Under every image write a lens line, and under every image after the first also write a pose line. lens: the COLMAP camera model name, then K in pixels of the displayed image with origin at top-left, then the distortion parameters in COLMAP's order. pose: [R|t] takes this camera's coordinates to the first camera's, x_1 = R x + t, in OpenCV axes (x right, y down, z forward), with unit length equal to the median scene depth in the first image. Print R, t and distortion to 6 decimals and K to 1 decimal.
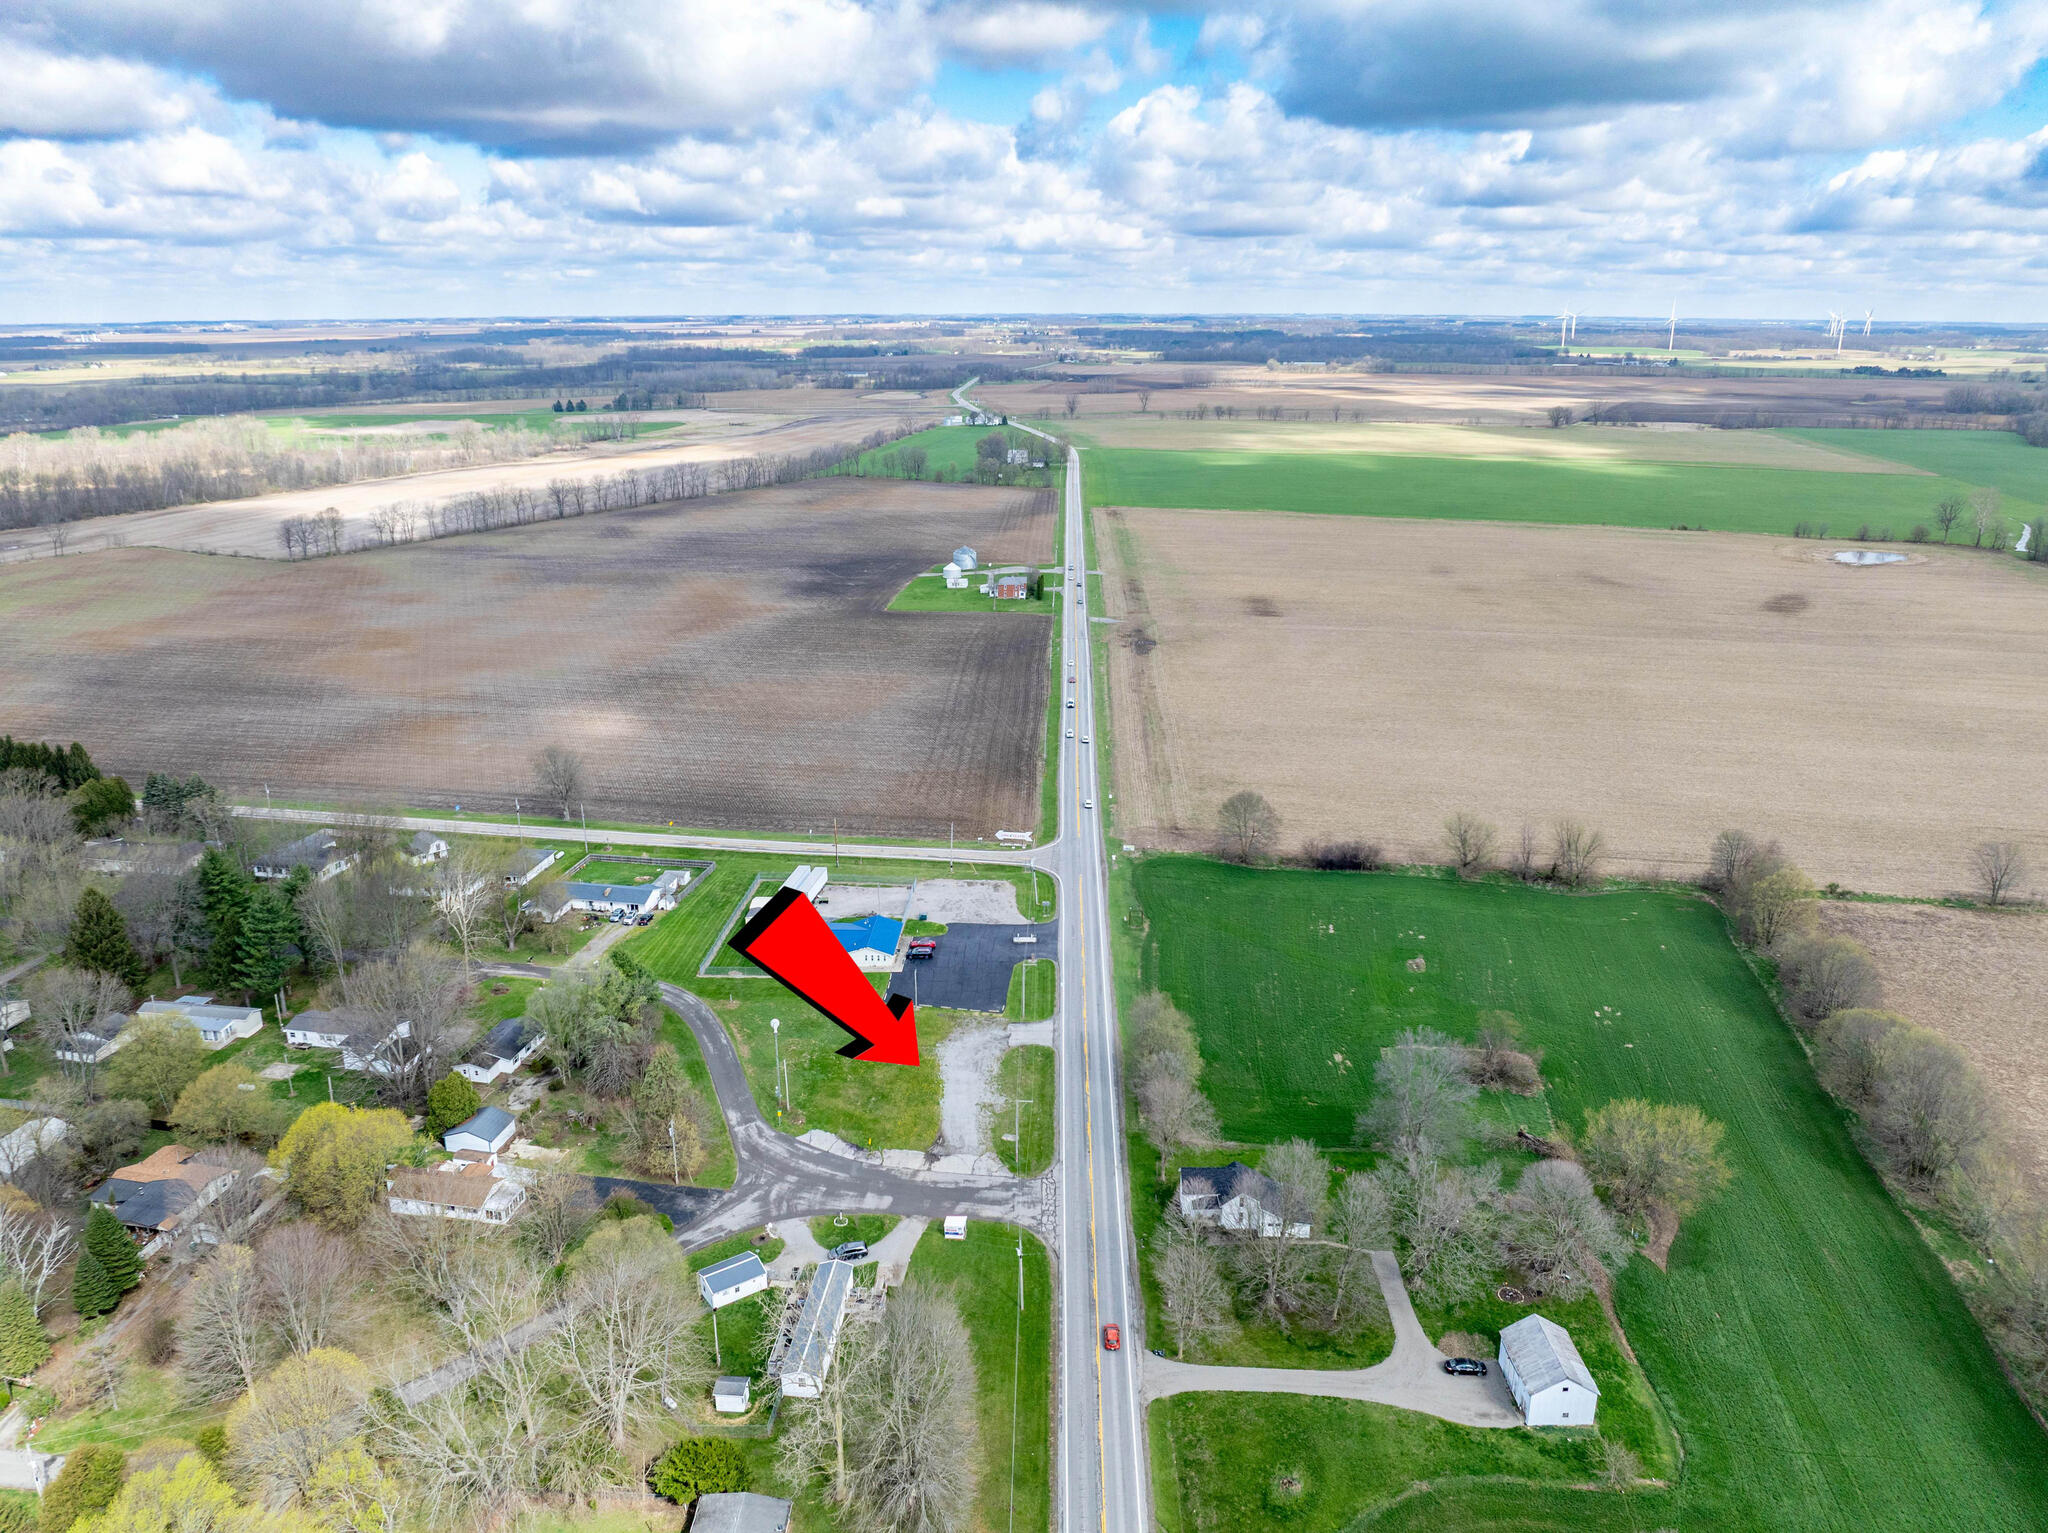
lens RADIAL K [[1433.6, 0, 1020.3], [0, 1433.6, 818.7], [0, 0, 1]] dist [-0.031099, 0.002347]
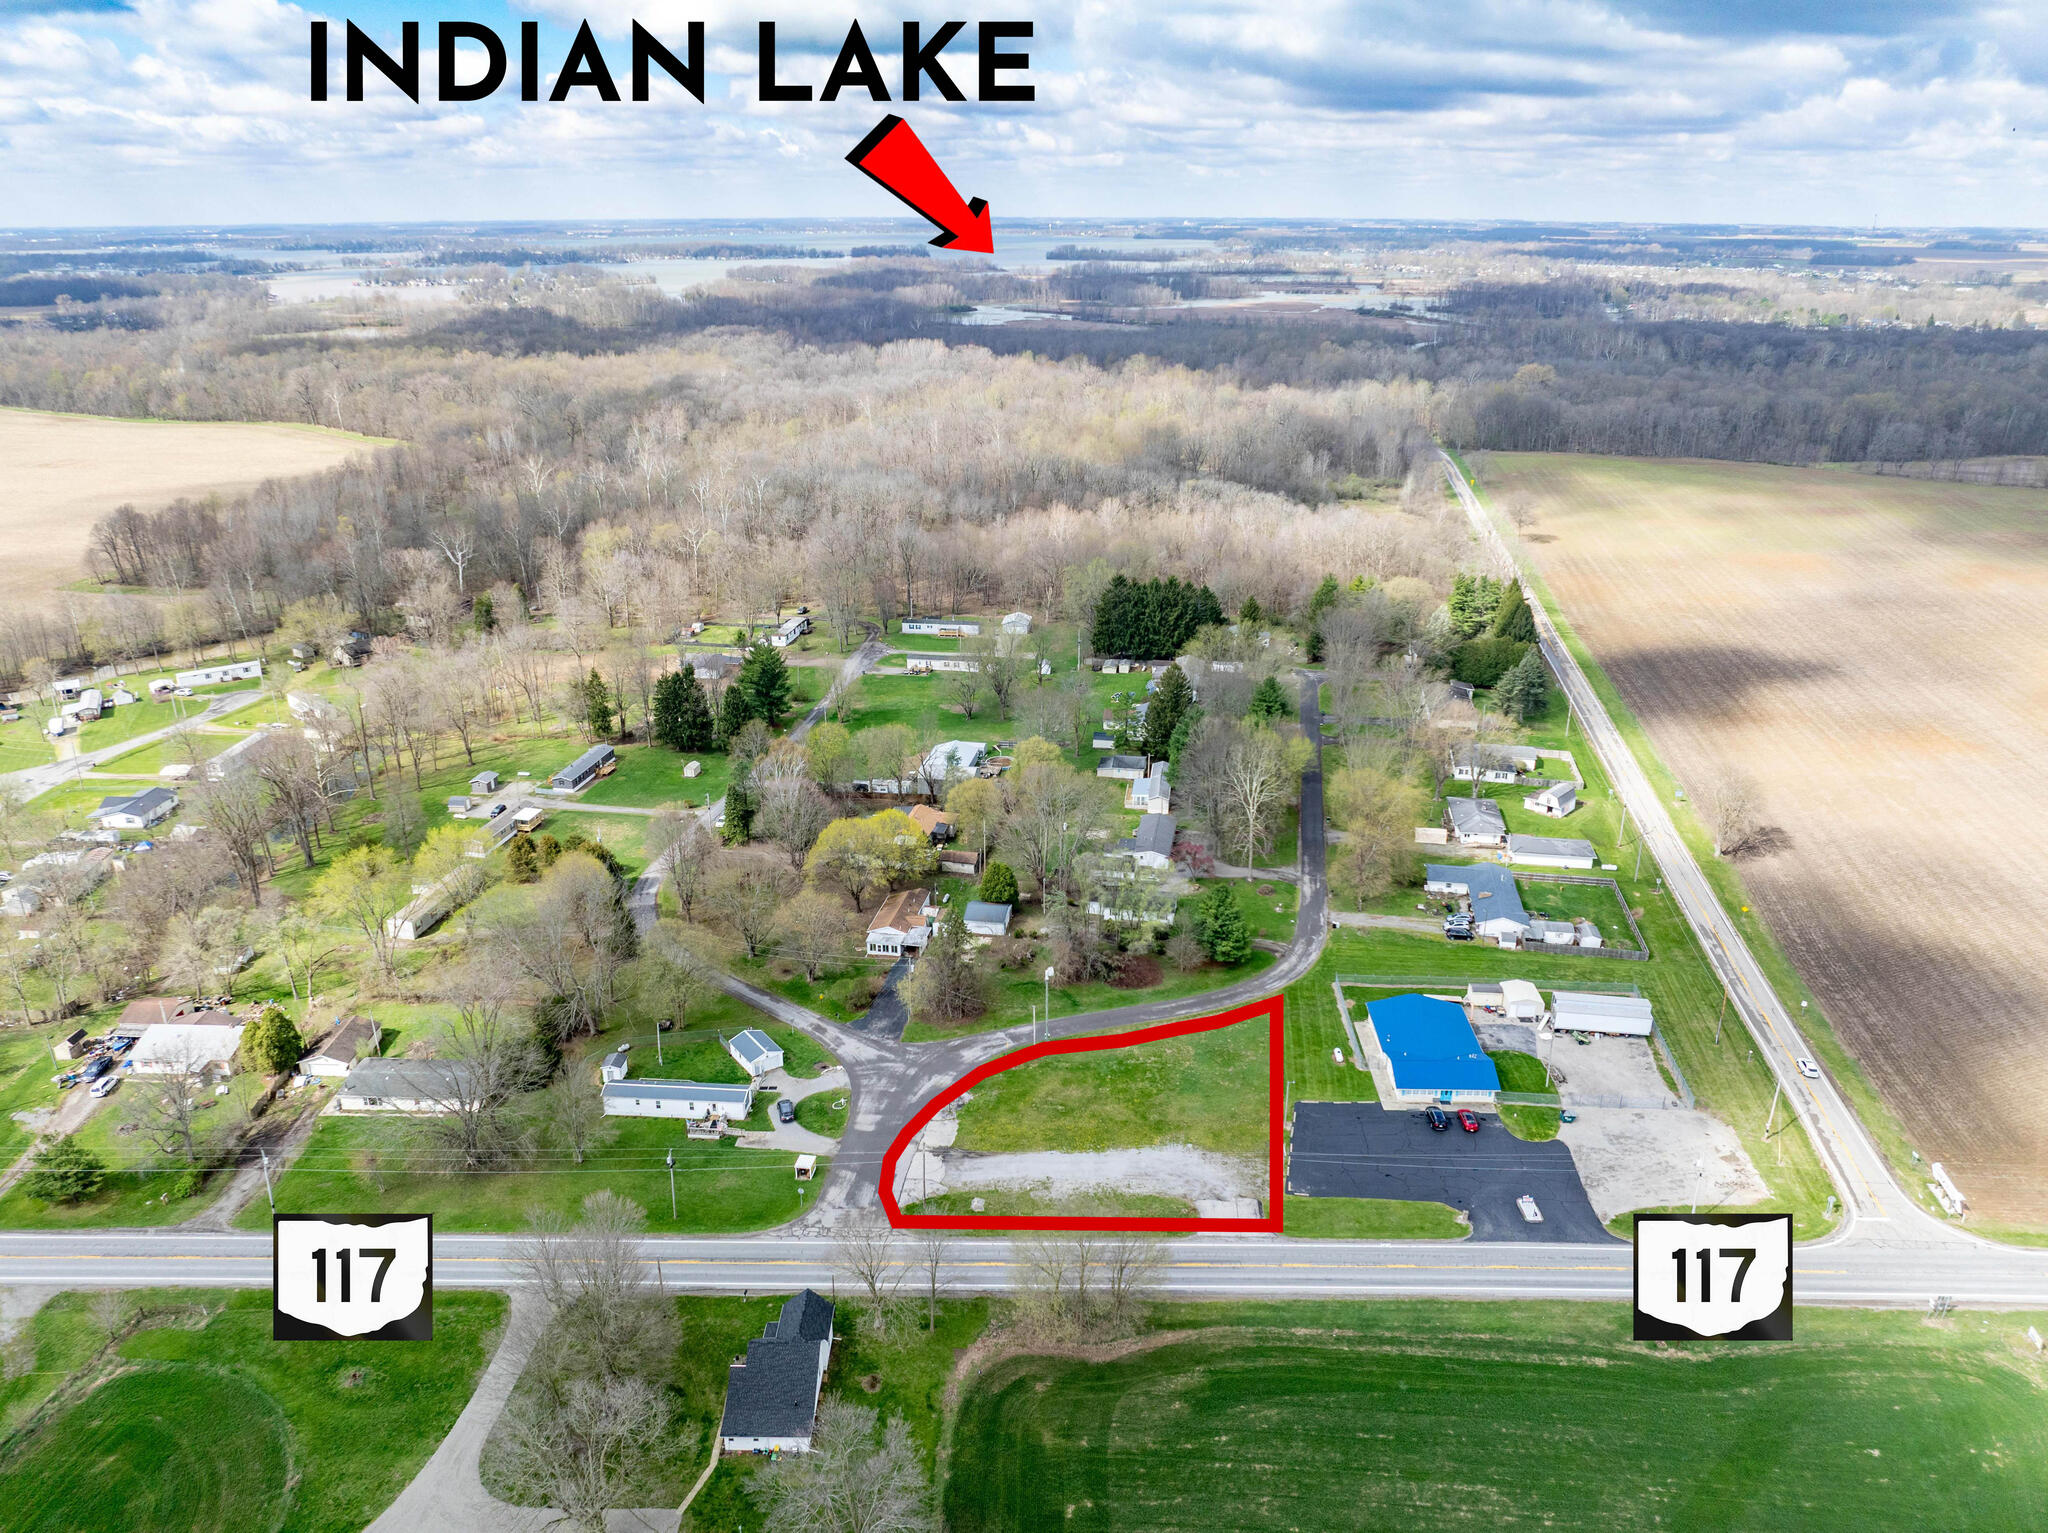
lens RADIAL K [[1458.3, 0, 1024.0], [0, 1458.3, 766.5], [0, 0, 1]] dist [-0.026878, -0.007055]
pose [[0.006178, 0.358245, -0.933607, 0.489518], [-0.337449, 0.879607, 0.335291, -0.212000], [0.941323, 0.312974, 0.126324, 0.575434]]
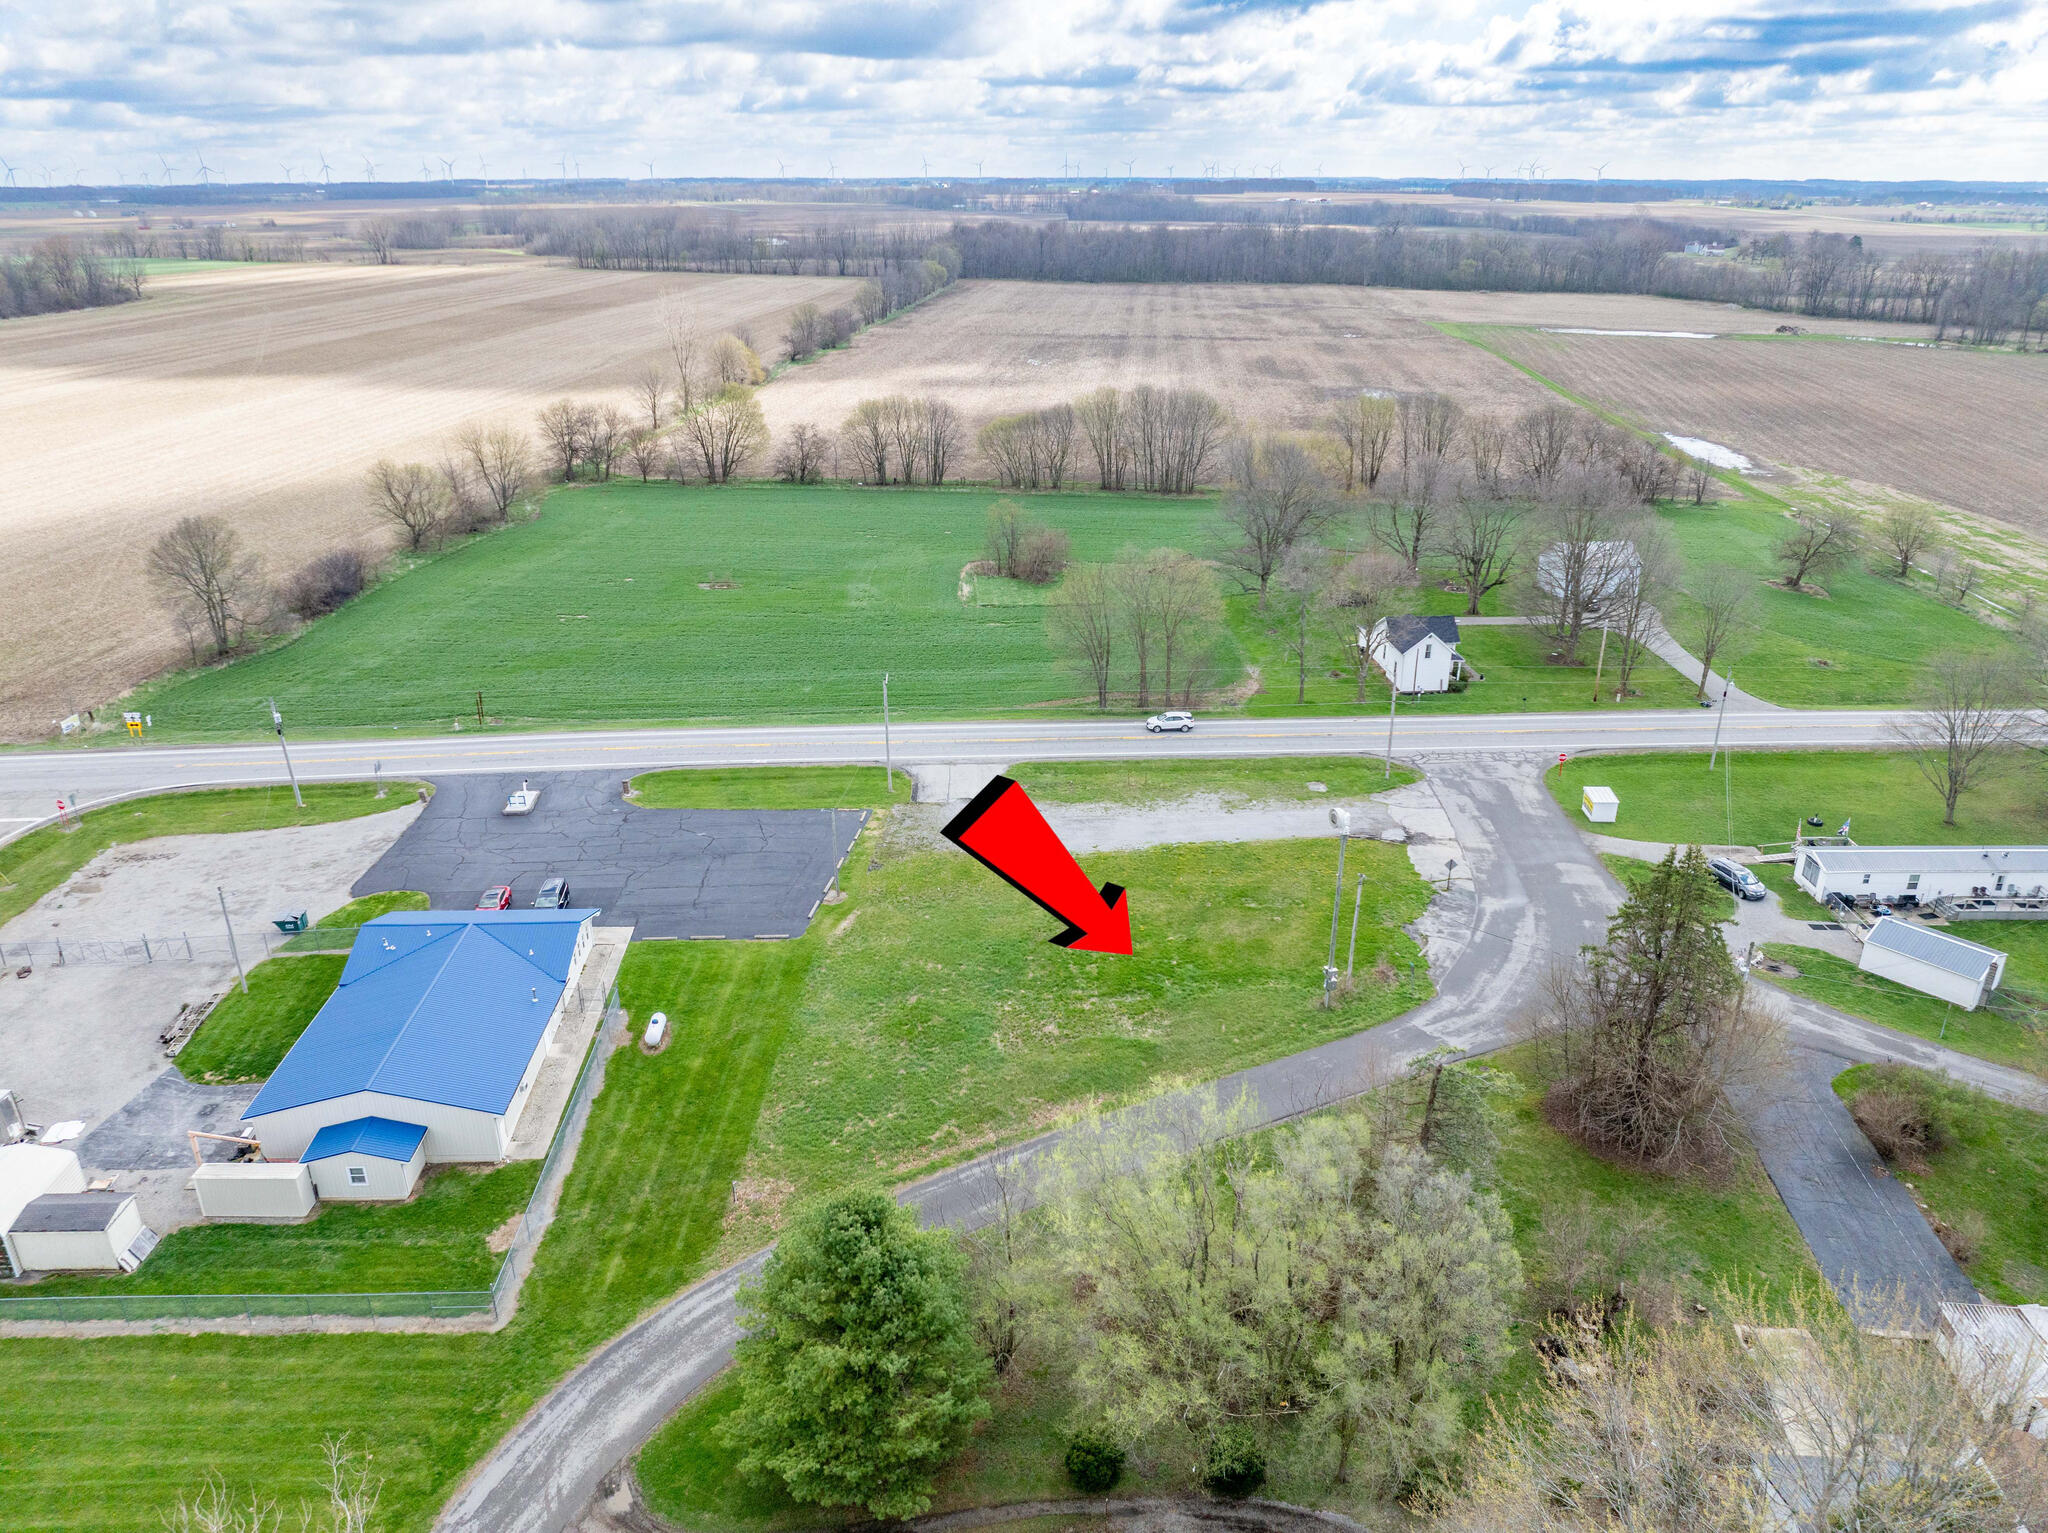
lens RADIAL K [[1465.6, 0, 1021.3], [0, 1465.6, 712.1], [0, 0, 1]] dist [-0.028923, 0.001896]
pose [[-0.090023, -0.342680, 0.935129, -0.384765], [0.337933, 0.872728, 0.352345, -0.043010], [-0.936855, 0.347730, 0.037237, 0.746348]]
